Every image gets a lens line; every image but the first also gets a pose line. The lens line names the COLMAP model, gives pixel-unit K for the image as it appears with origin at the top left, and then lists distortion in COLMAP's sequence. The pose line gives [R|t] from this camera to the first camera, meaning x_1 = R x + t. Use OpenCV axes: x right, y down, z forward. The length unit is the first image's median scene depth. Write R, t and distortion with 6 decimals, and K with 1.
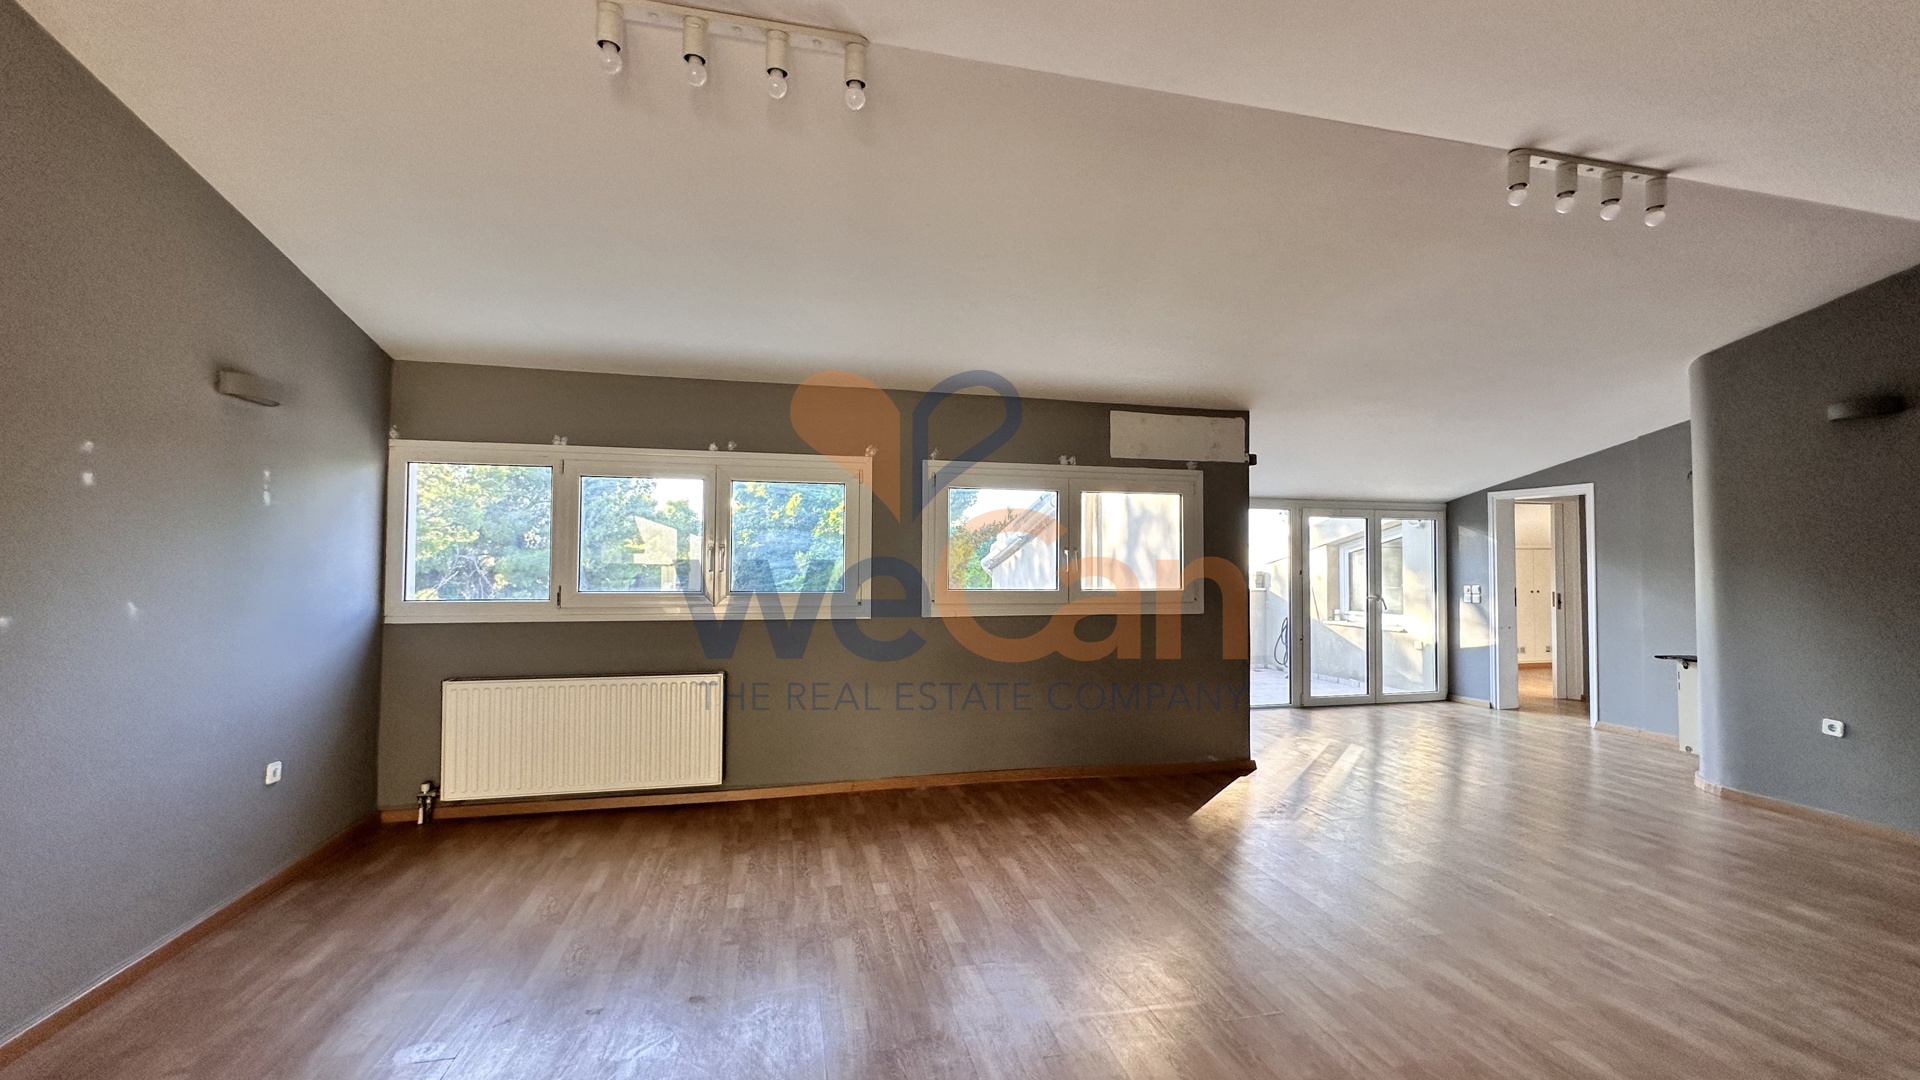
lens RADIAL K [[770.8, 0, 963.0], [0, 770.8, 538.4], [0, 0, 1]] dist [-0.002871, 0.000917]
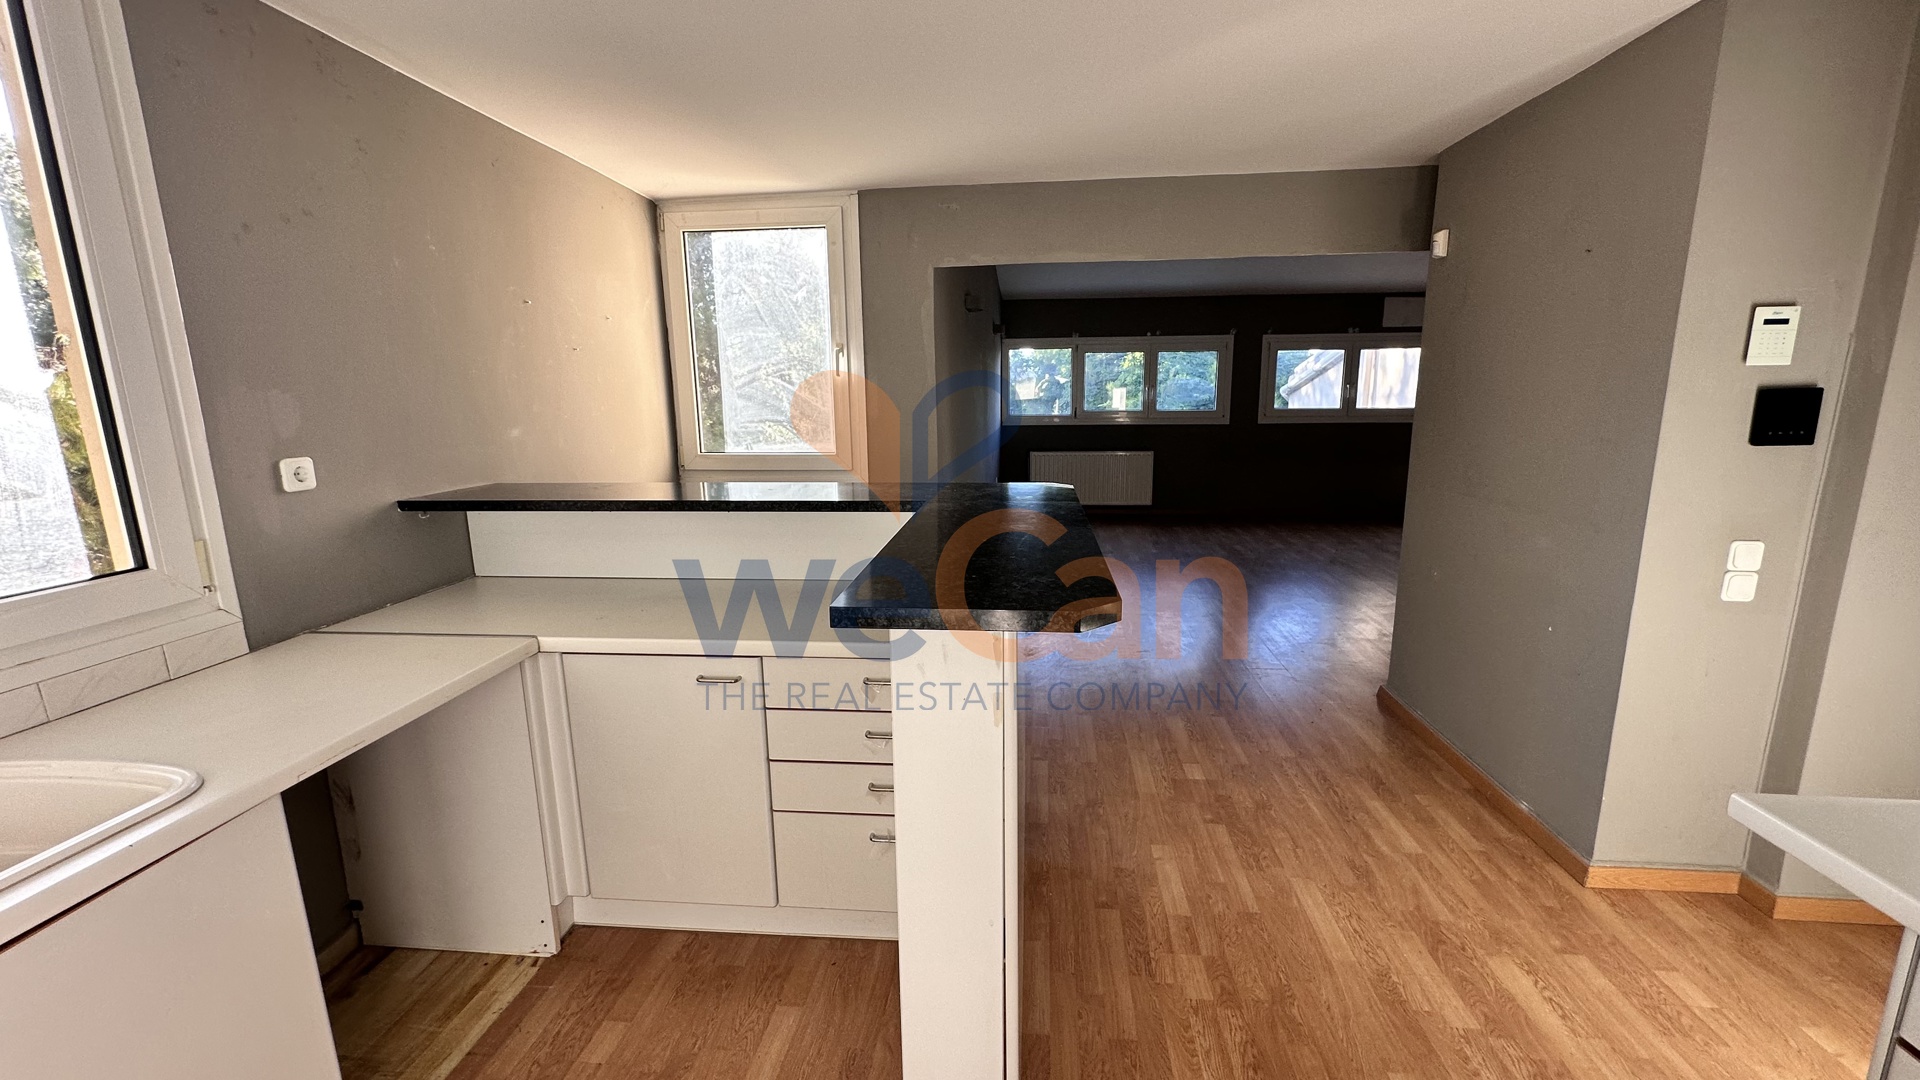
lens RADIAL K [[770.8, 0, 961.9], [0, 770.8, 537.7], [0, 0, 1]] dist [-0.002871, 0.000917]
pose [[0.944713, 0.046414, -0.324596, -0.127395], [0.026825, 0.975673, 0.217583, -0.057584], [0.326798, -0.214261, 0.920486, -1.116323]]
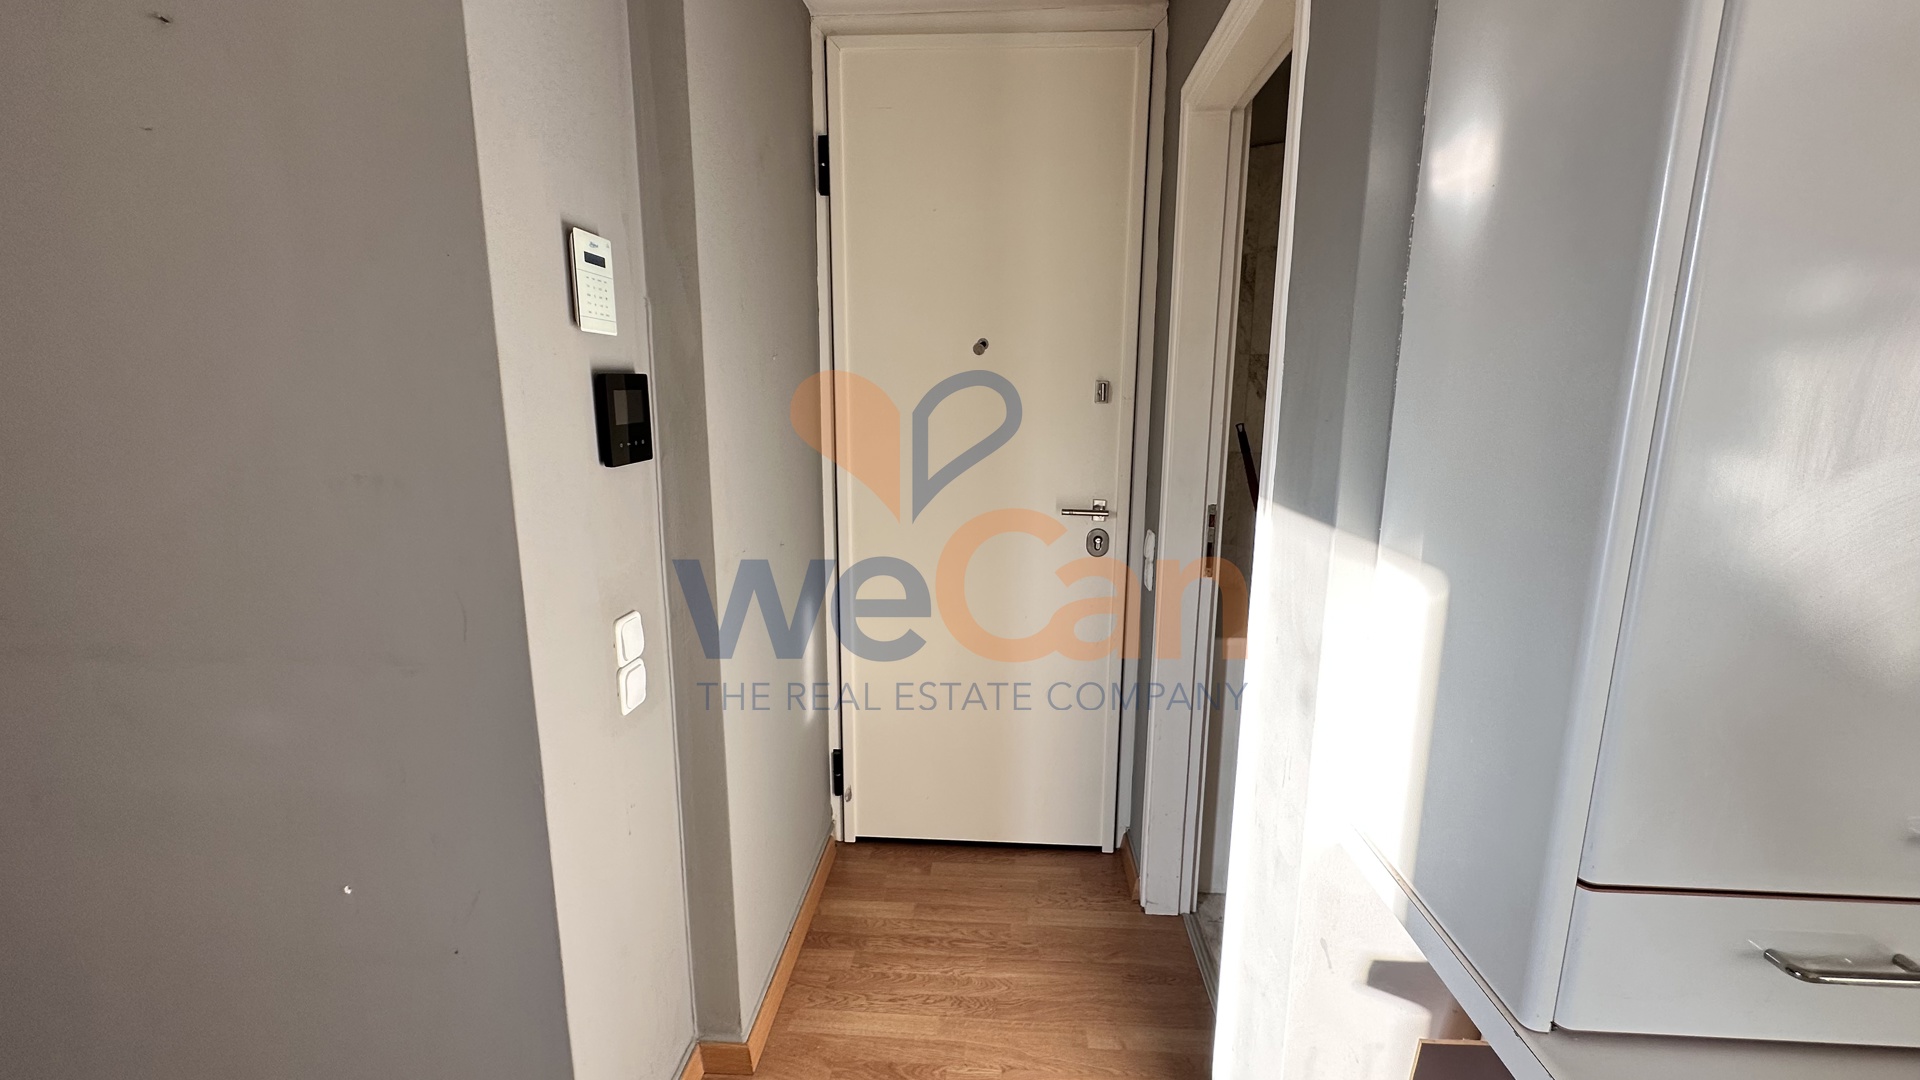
lens RADIAL K [[770.8, 0, 959.3], [0, 770.8, 536.3], [0, 0, 1]] dist [-0.002871, 0.000917]
pose [[0.284457, -0.181862, 0.941281, -0.060348], [-0.031174, 0.979568, 0.198680, -0.032374], [-0.958182, -0.085859, 0.272975, -0.706405]]
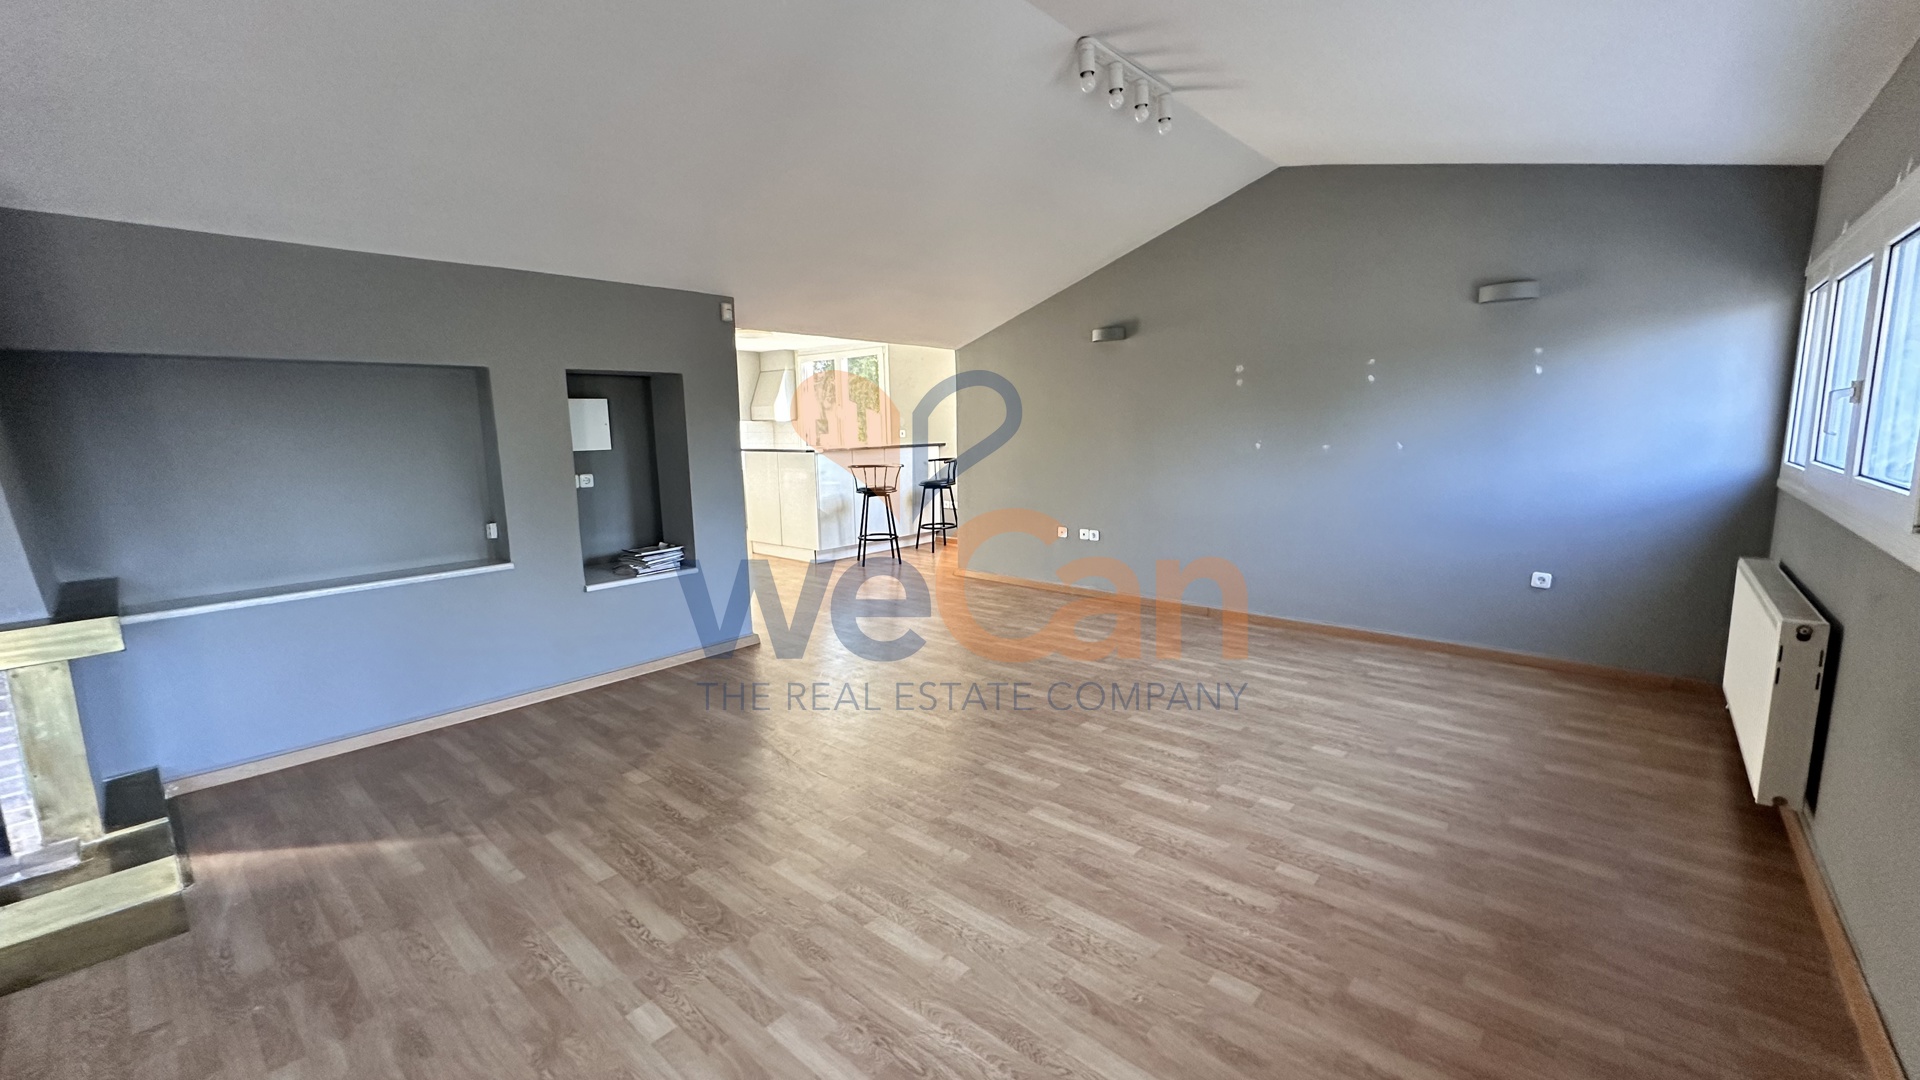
lens RADIAL K [[770.8, 0, 967.4], [0, 770.8, 539.6], [0, 0, 1]] dist [-0.002871, 0.000917]
pose [[-0.816188, 0.096991, -0.569588, 0.506595], [0.032101, 0.991899, 0.122905, 0.032653], [0.576894, 0.082030, -0.812689, 1.163688]]
